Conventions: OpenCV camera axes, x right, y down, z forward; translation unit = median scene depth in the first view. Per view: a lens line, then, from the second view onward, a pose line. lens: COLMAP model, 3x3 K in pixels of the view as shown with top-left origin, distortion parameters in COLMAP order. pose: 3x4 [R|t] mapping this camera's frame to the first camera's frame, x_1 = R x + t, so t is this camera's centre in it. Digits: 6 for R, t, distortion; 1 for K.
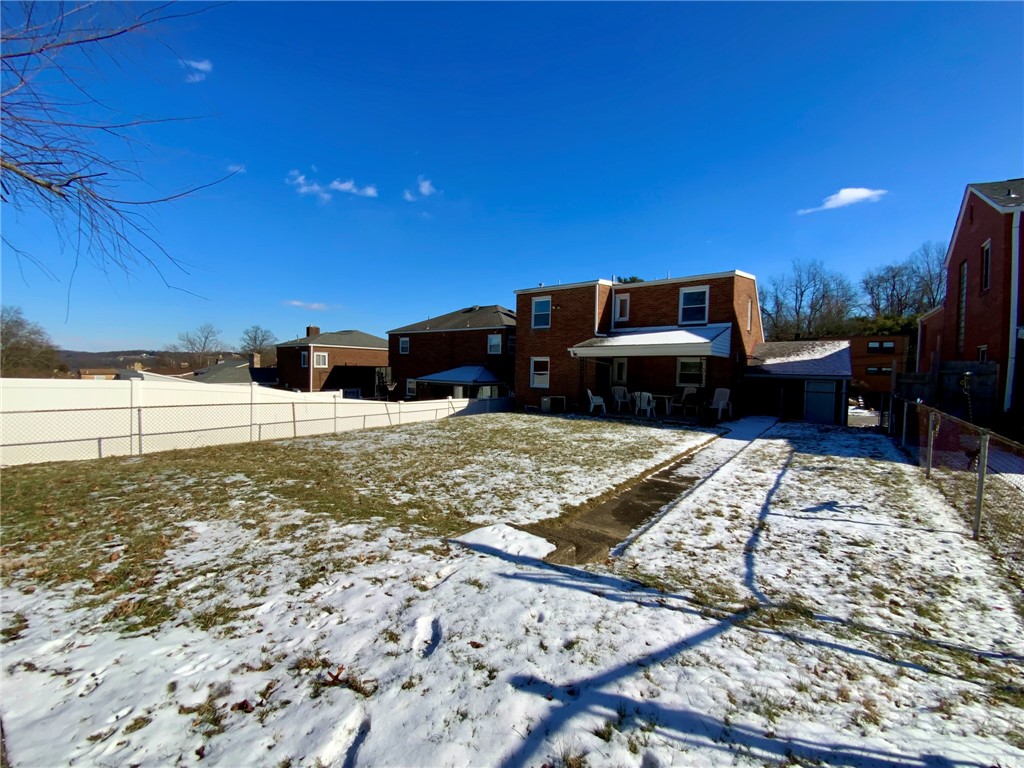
lens RADIAL K [[415.6, 0, 511.8], [0, 415.6, 381.5], [0, 0, 1]] dist [0.010948, -0.012904]
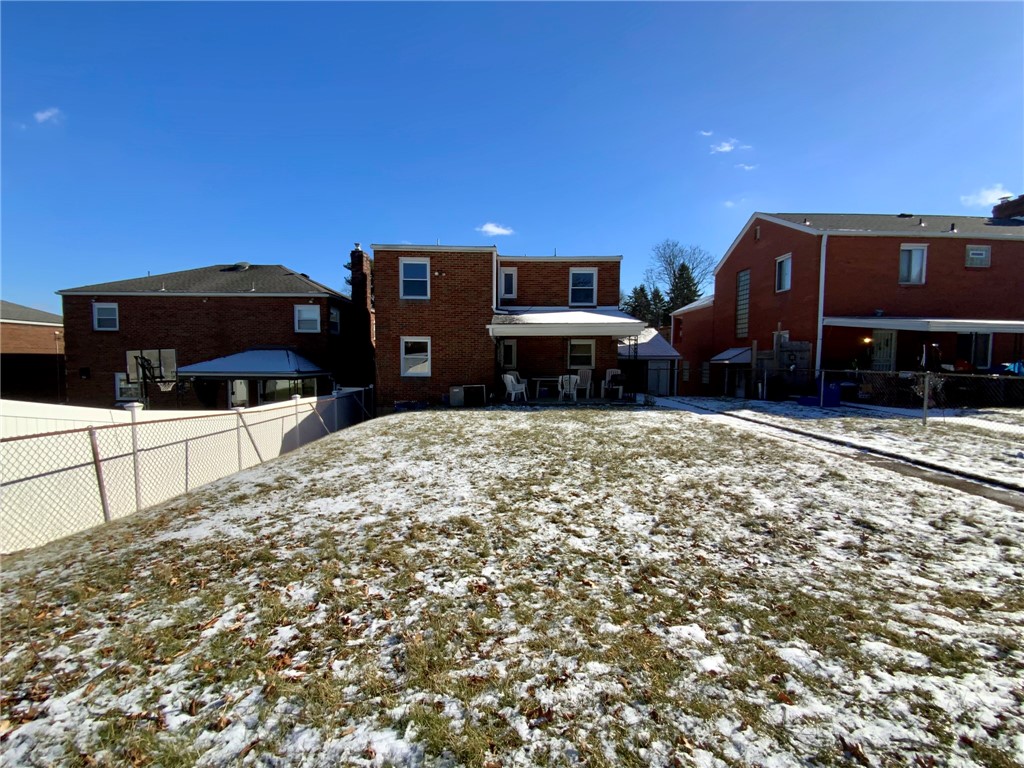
lens RADIAL K [[415.6, 0, 514.9], [0, 415.6, 391.4], [0, 0, 1]] dist [0.010948, -0.012904]
pose [[0.783634, -0.059274, 0.618389, -0.304943], [0.026570, 0.997725, 0.061963, 0.000606], [-0.620654, -0.032126, 0.783426, 0.298815]]
